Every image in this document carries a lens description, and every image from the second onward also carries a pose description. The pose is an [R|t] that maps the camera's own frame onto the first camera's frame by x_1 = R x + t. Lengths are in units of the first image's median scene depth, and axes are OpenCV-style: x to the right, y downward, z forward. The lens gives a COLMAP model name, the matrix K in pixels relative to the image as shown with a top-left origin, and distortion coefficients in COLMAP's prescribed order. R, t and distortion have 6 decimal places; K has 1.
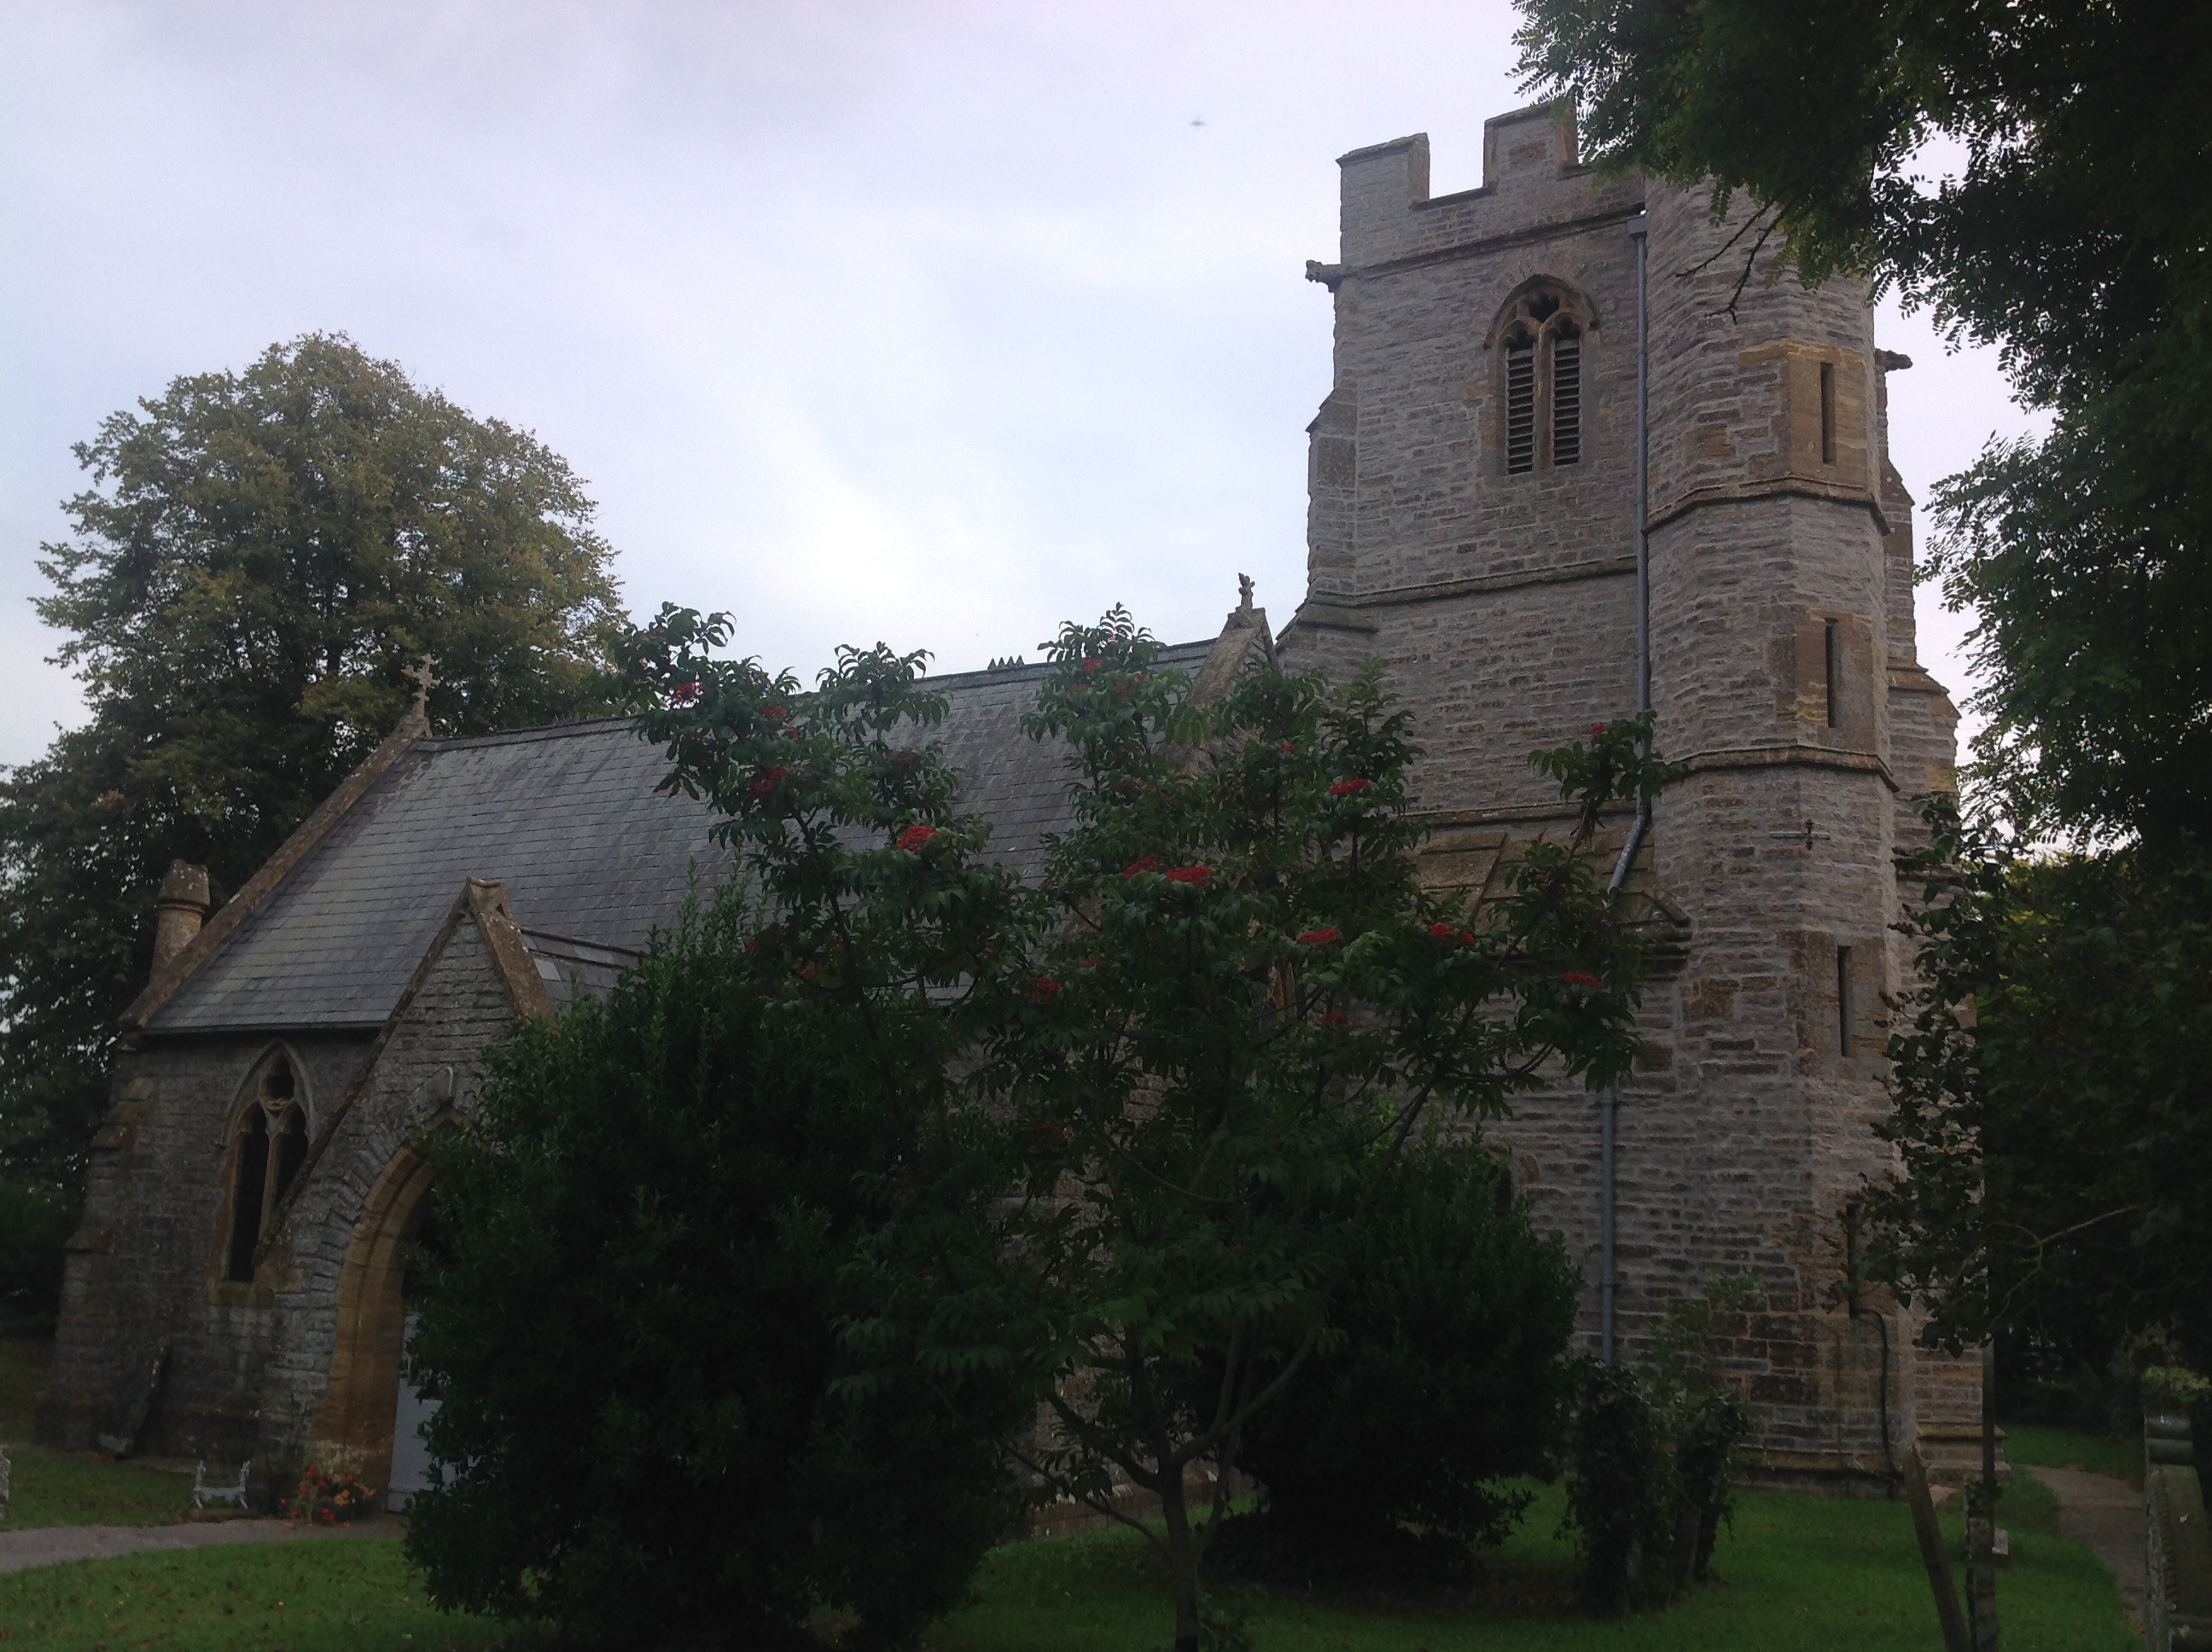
lens RADIAL K [[2189.2, 0, 1096.6], [0, 2189.2, 830.8], [0, 0, 1]] dist [0.058205, 0.000000]
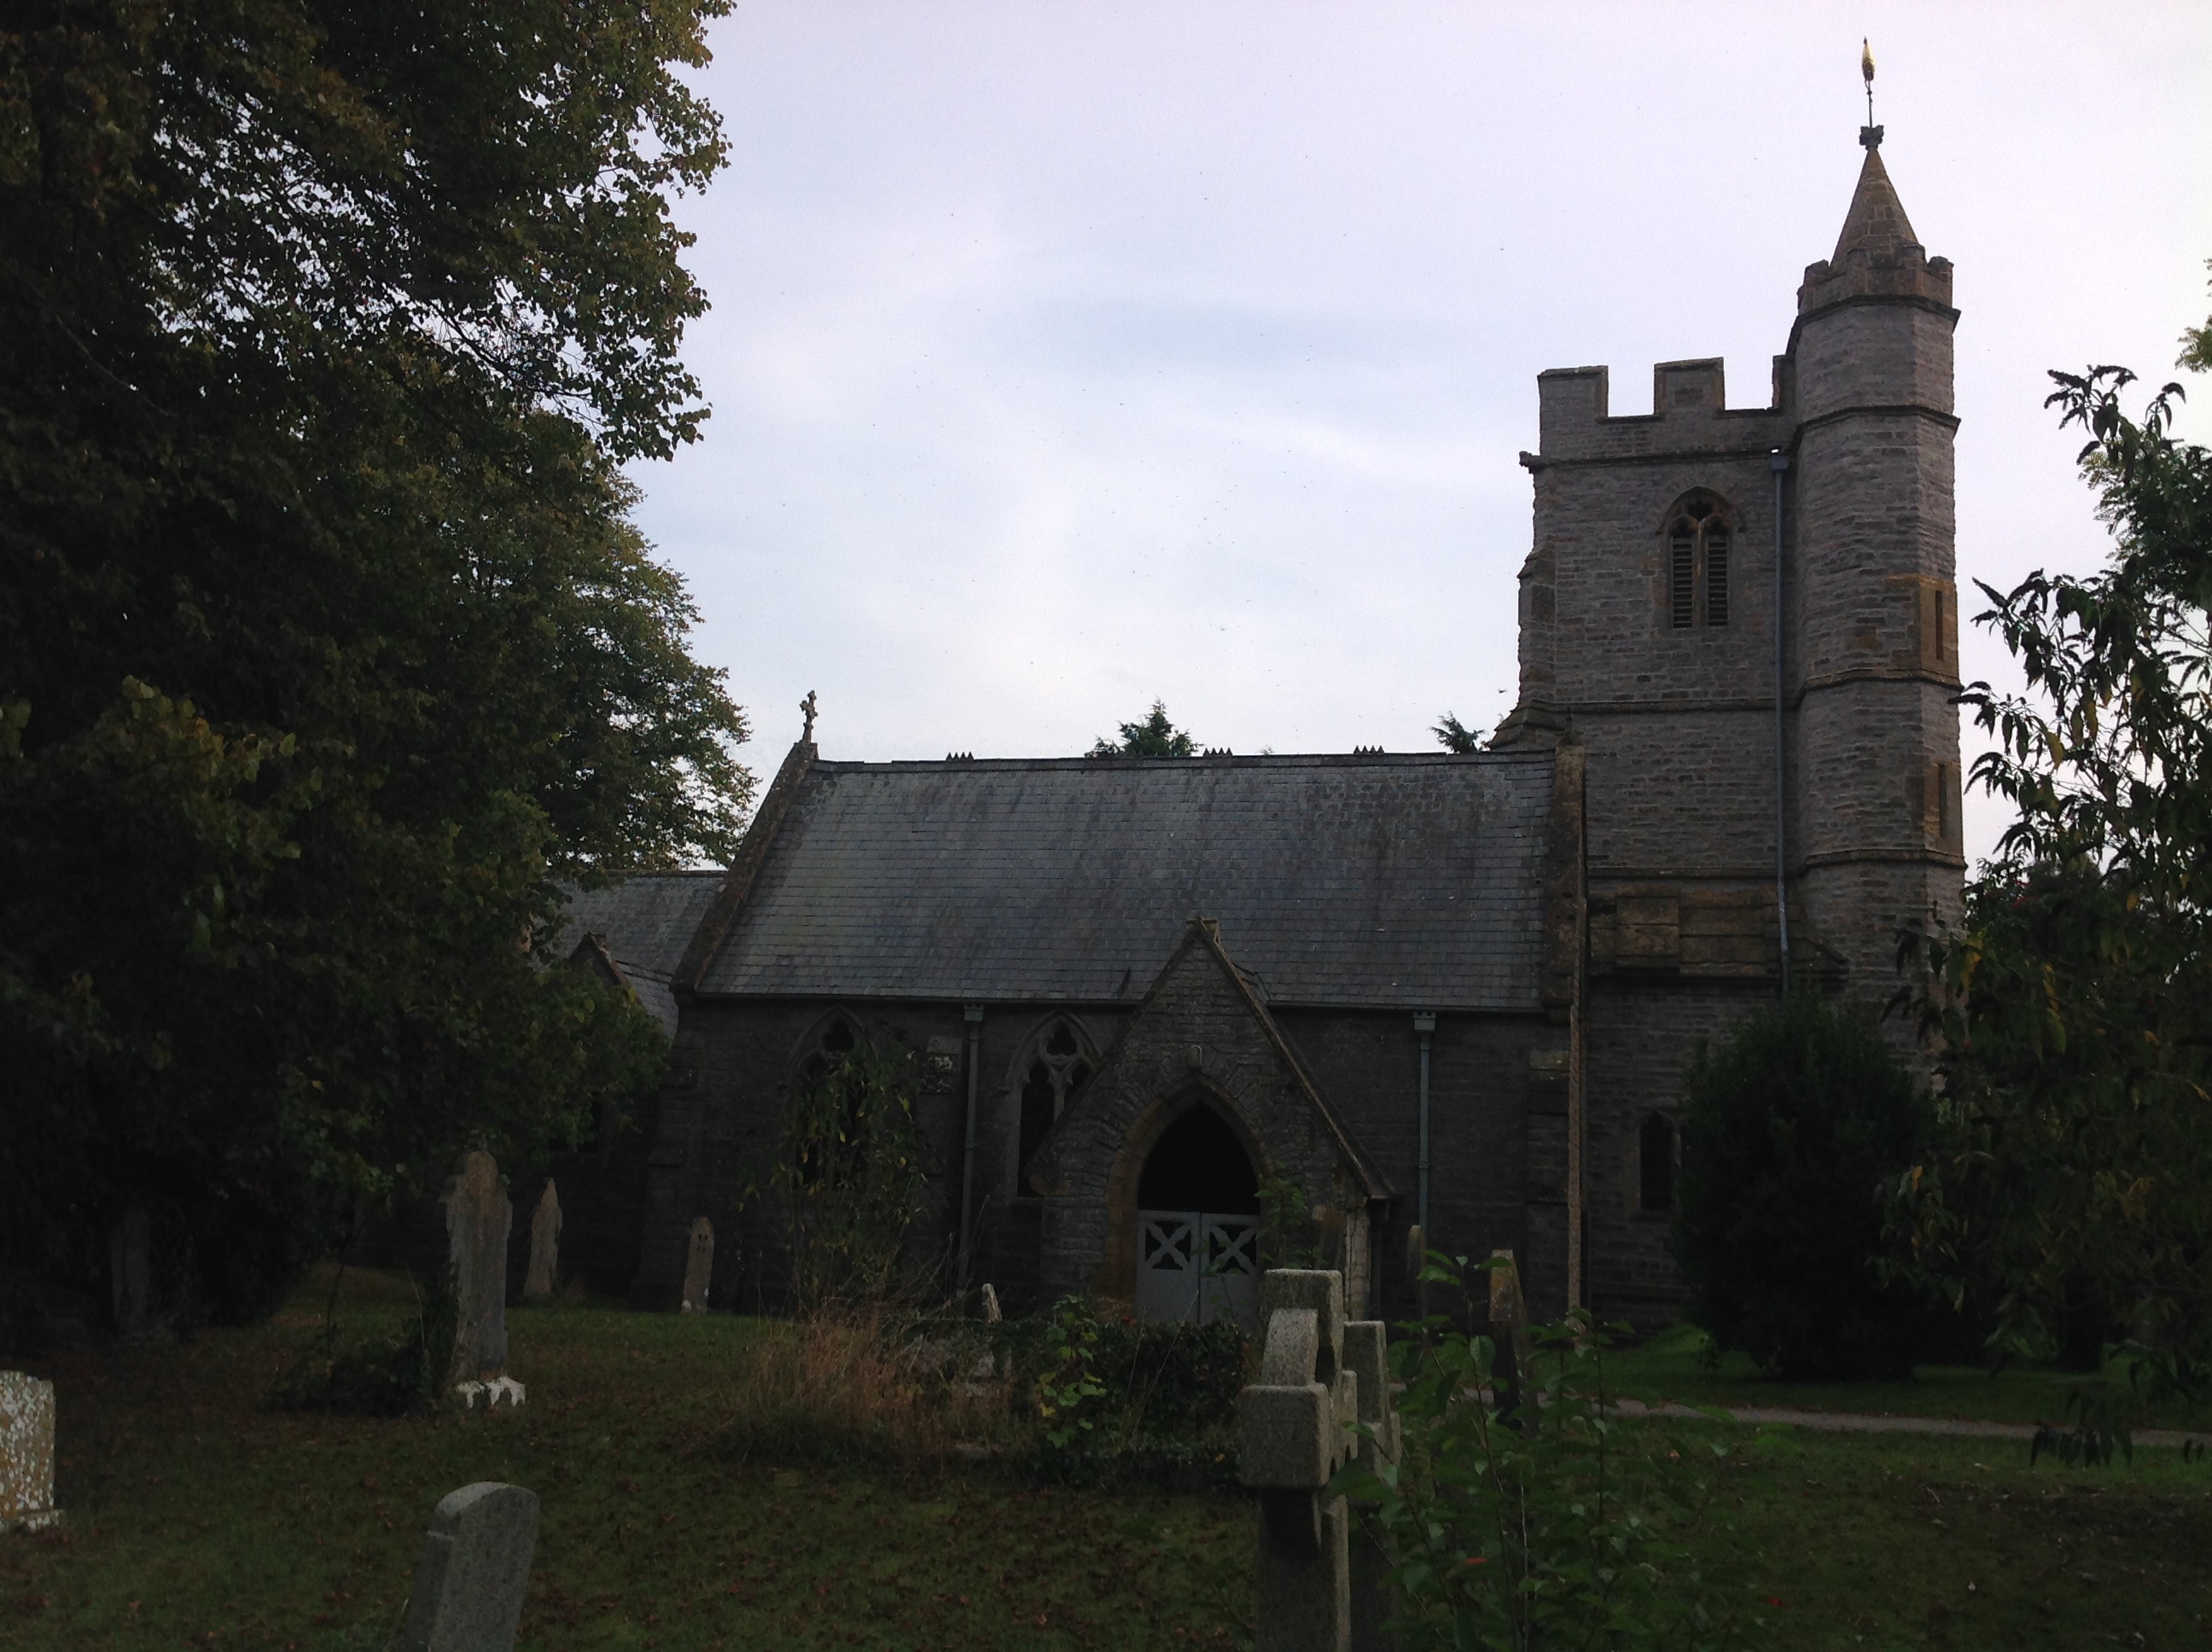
lens RADIAL K [[2189.2, 0, 1119.6], [0, 2189.2, 820.6], [0, 0, 1]] dist [0.058205, 0.000000]
pose [[0.968002, 0.050085, 0.245893, -0.506964], [-0.057598, 0.998064, 0.023454, -0.053022], [-0.244242, -0.036867, 0.969013, -0.286819]]
